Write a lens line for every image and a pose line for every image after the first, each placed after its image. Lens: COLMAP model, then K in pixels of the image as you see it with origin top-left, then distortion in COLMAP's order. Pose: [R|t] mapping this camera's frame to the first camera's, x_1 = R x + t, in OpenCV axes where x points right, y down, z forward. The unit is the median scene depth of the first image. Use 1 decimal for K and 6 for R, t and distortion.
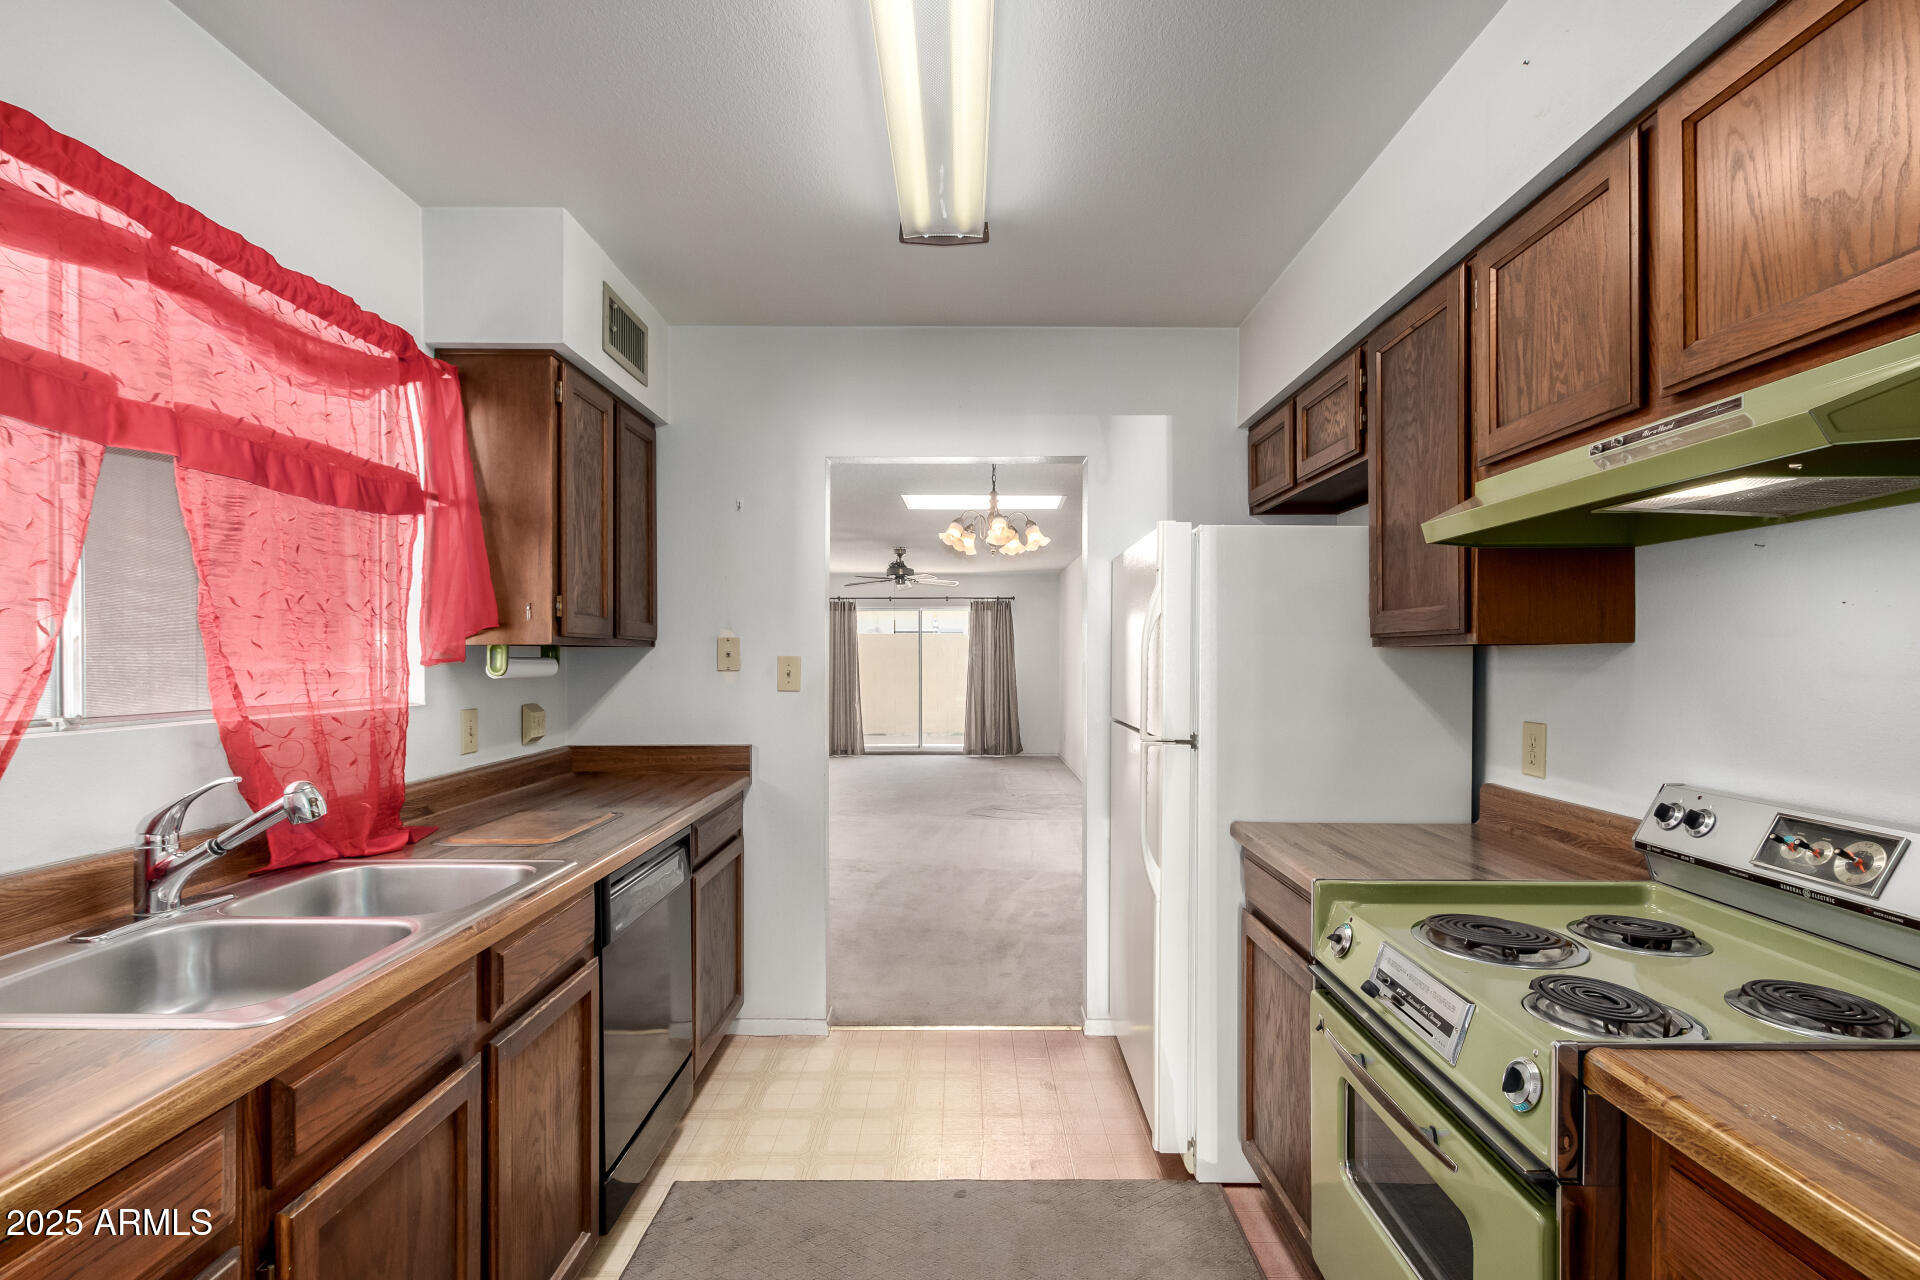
lens RADIAL K [[894.5, 0, 969.1], [0, 894.5, 656.0], [0, 0, 1]] dist [0.011896, -0.005857]
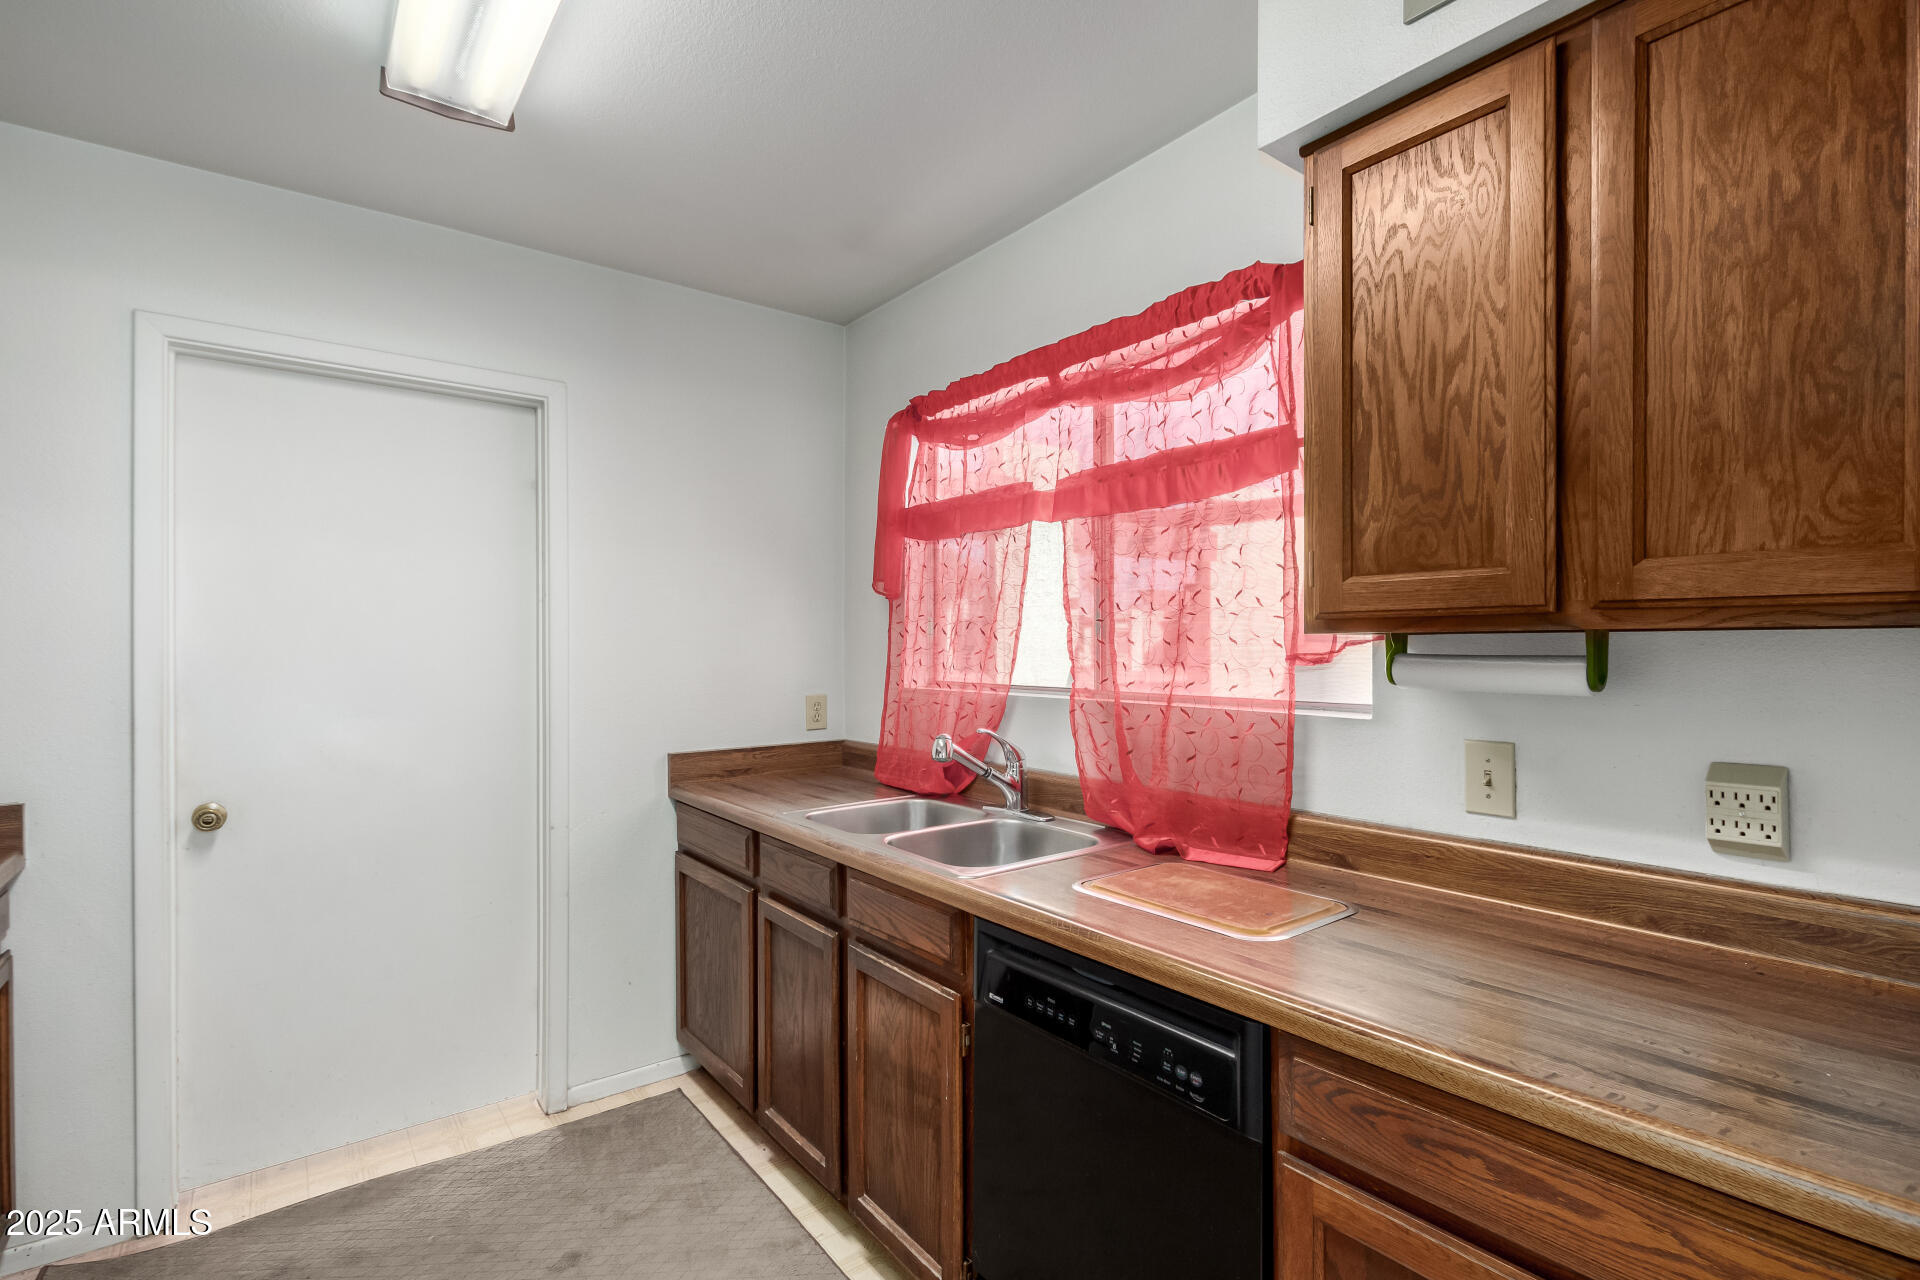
lens RADIAL K [[894.5, 0, 967.3], [0, 894.5, 647.8], [0, 0, 1]] dist [0.011896, -0.005857]
pose [[-0.788930, 0.002304, -0.614479, 0.090973], [0.000677, 0.999996, 0.002880, -0.005524], [0.614483, 0.001856, -0.788928, 1.334452]]
